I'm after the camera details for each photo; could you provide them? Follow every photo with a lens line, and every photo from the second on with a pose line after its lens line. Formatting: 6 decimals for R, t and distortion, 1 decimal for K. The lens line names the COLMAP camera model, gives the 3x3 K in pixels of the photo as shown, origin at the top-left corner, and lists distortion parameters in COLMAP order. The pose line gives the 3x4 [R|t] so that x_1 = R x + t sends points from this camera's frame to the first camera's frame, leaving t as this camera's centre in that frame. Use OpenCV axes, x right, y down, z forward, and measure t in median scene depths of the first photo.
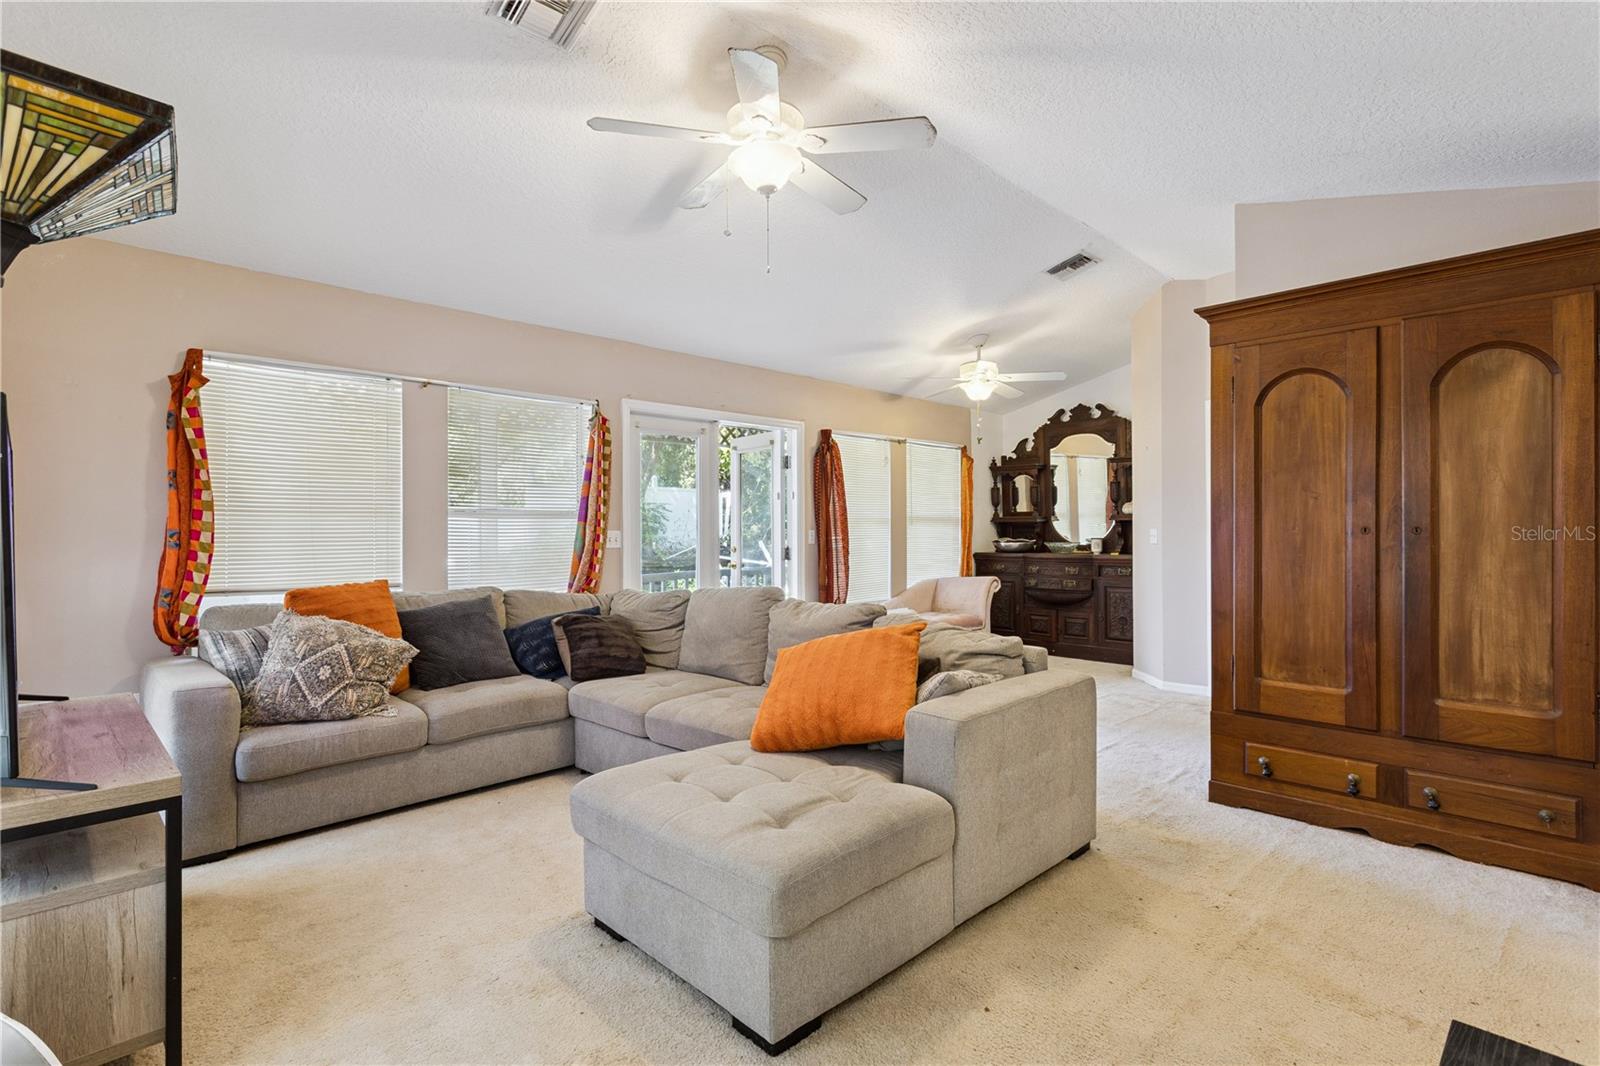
lens RADIAL K [[768.0, 0, 792.5], [0, 768.0, 528.2], [0, 0, 1]] dist [-0.000123, -0.000256]
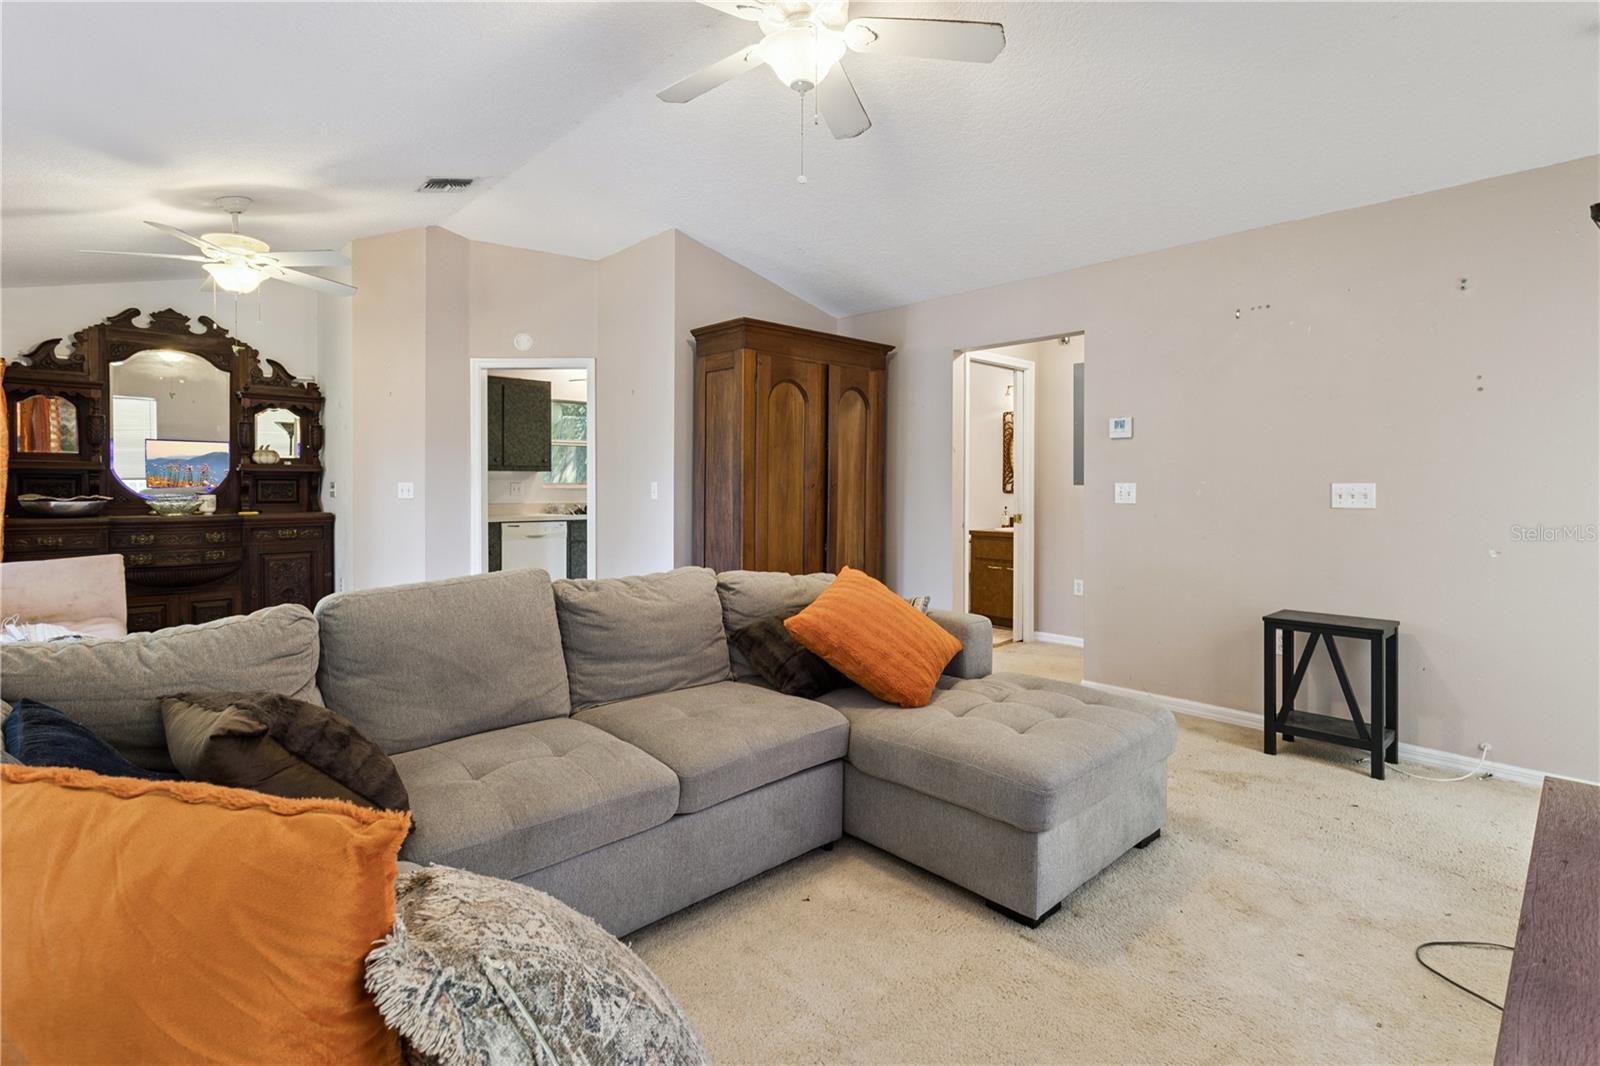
lens RADIAL K [[768.0, 0, 792.5], [0, 768.0, 528.2], [0, 0, 1]] dist [-0.000123, -0.000256]
pose [[0.009139, -0.049740, 0.998720, -0.363069], [-0.006773, 0.998736, 0.049803, 0.005049], [-0.999935, -0.007219, 0.008790, 0.414129]]
